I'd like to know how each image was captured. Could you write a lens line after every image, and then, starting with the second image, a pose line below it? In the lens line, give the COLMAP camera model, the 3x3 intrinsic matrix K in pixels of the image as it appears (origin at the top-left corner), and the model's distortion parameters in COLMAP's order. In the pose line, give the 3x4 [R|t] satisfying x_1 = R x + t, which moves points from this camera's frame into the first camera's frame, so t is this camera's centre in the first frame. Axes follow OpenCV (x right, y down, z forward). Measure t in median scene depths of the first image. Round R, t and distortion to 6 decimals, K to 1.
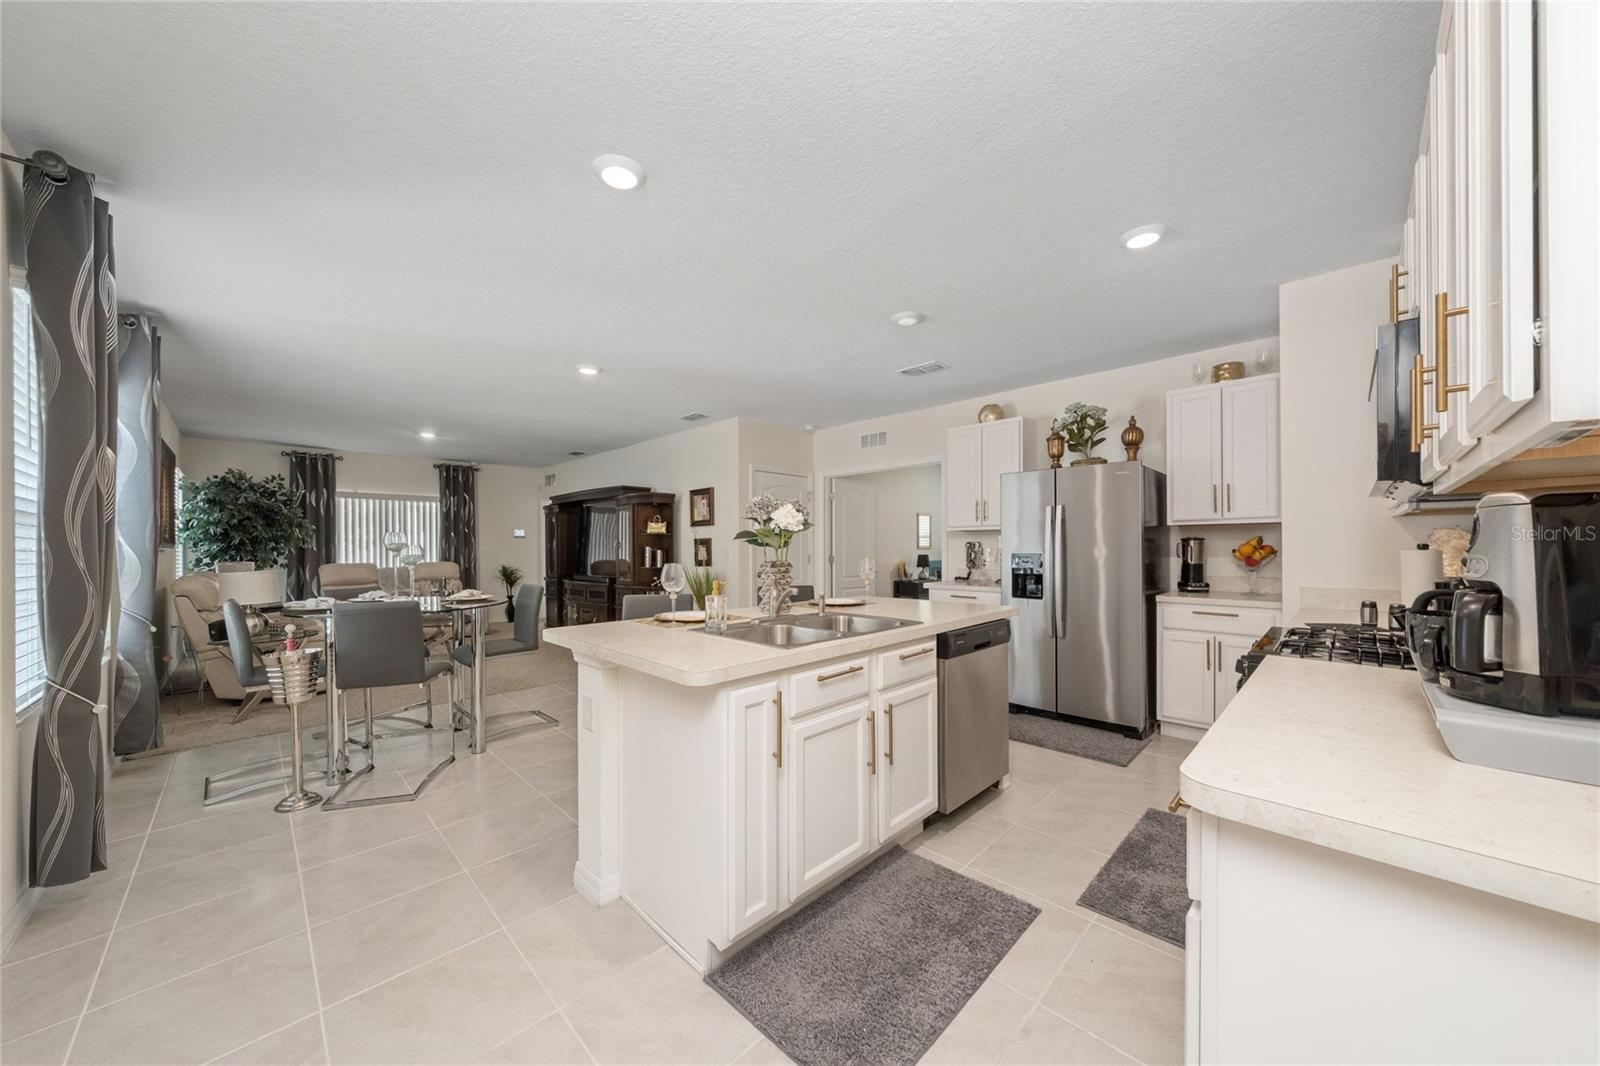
lens RADIAL K [[552.1, 0, 801.5], [0, 552.1, 541.5], [0, 0, 1]] dist [-0.000340, 0.000036]
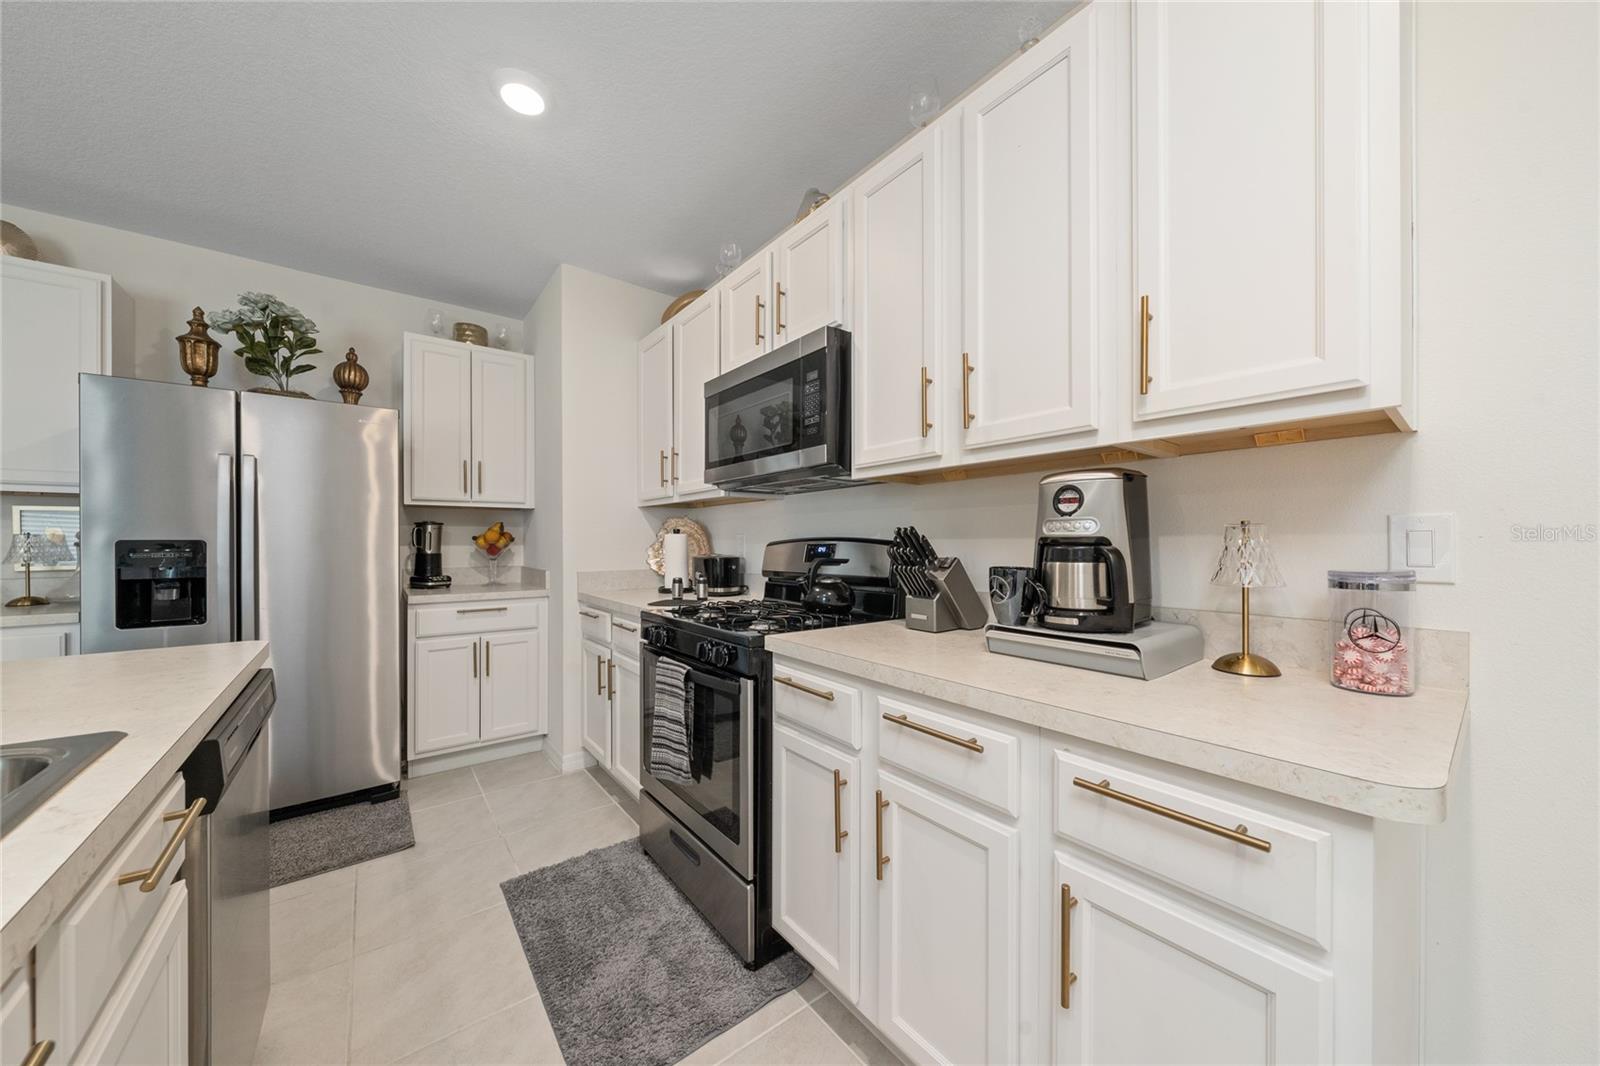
lens RADIAL K [[552.1, 0, 801.5], [0, 552.1, 541.5], [0, 0, 1]] dist [-0.000340, 0.000036]
pose [[0.128954, 0.003987, 0.991643, -0.030812], [-0.007936, 0.999964, -0.002989, 0.020649], [-0.991619, -0.007485, 0.128981, 0.352947]]
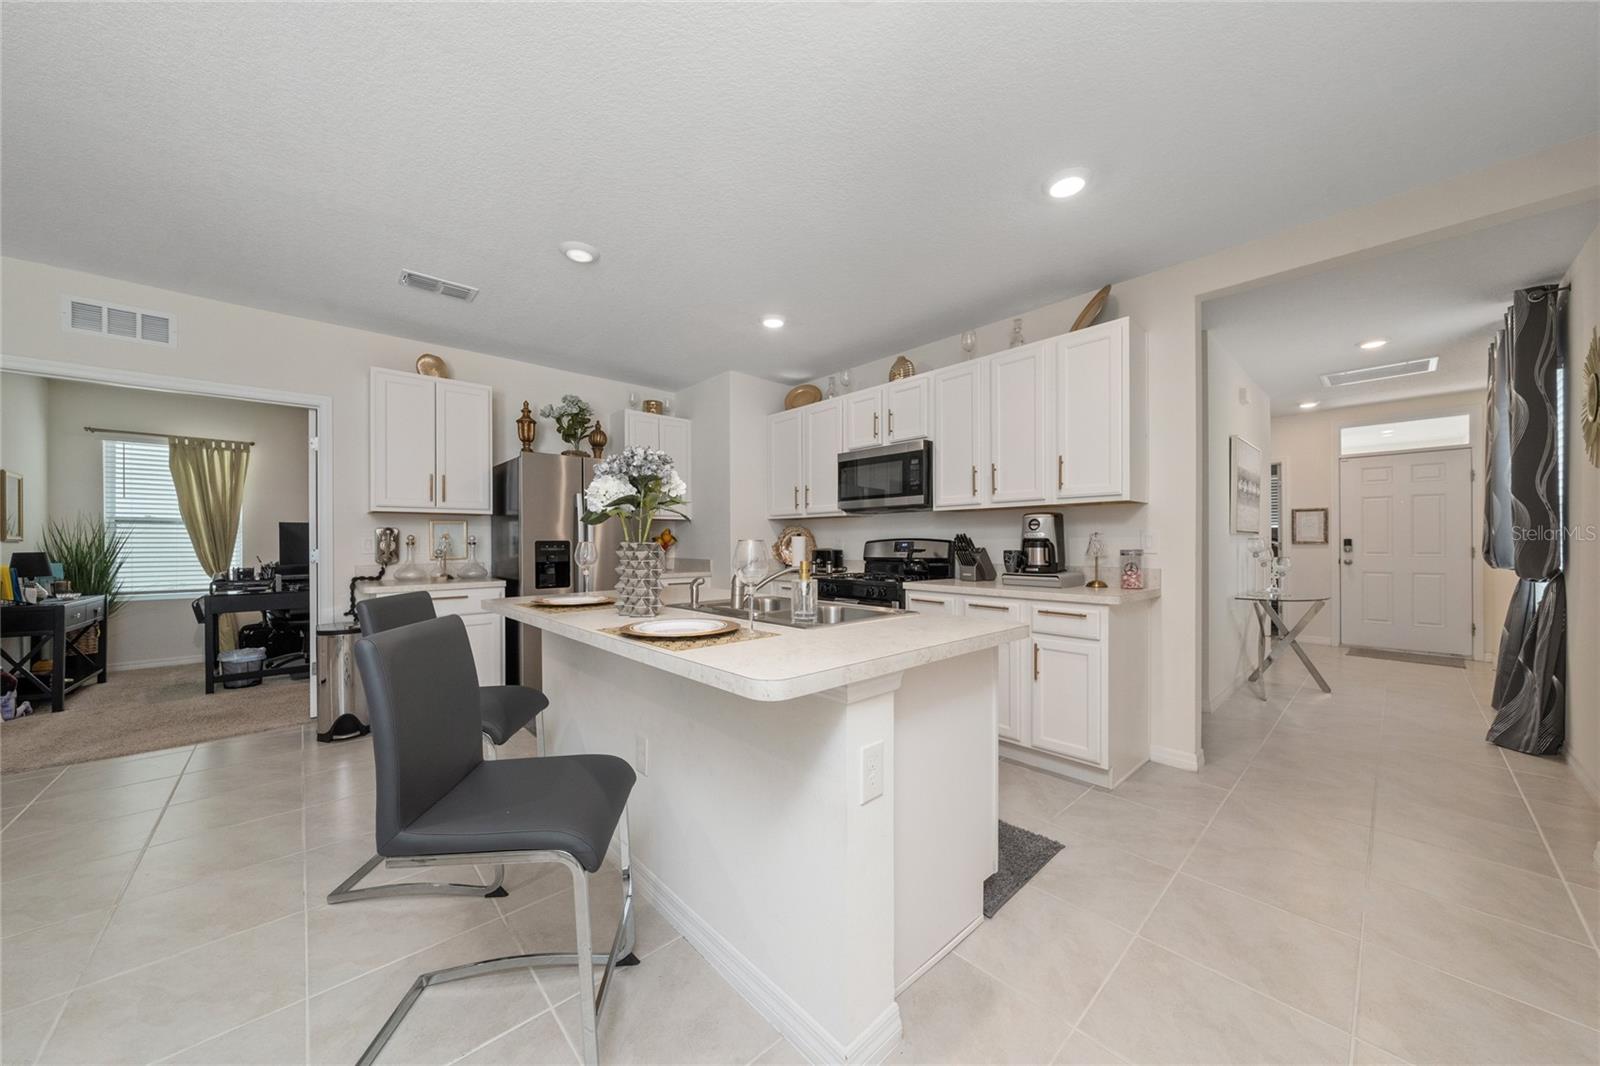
lens RADIAL K [[548.6, 0, 807.7], [0, 548.6, 545.0], [0, 0, 1]] dist [0.000837, 0.000081]
pose [[0.047009, -0.000927, 0.998894, -0.541160], [-0.005225, 0.999986, 0.001174, 0.026907], [-0.998881, -0.005275, 0.047004, 0.544855]]
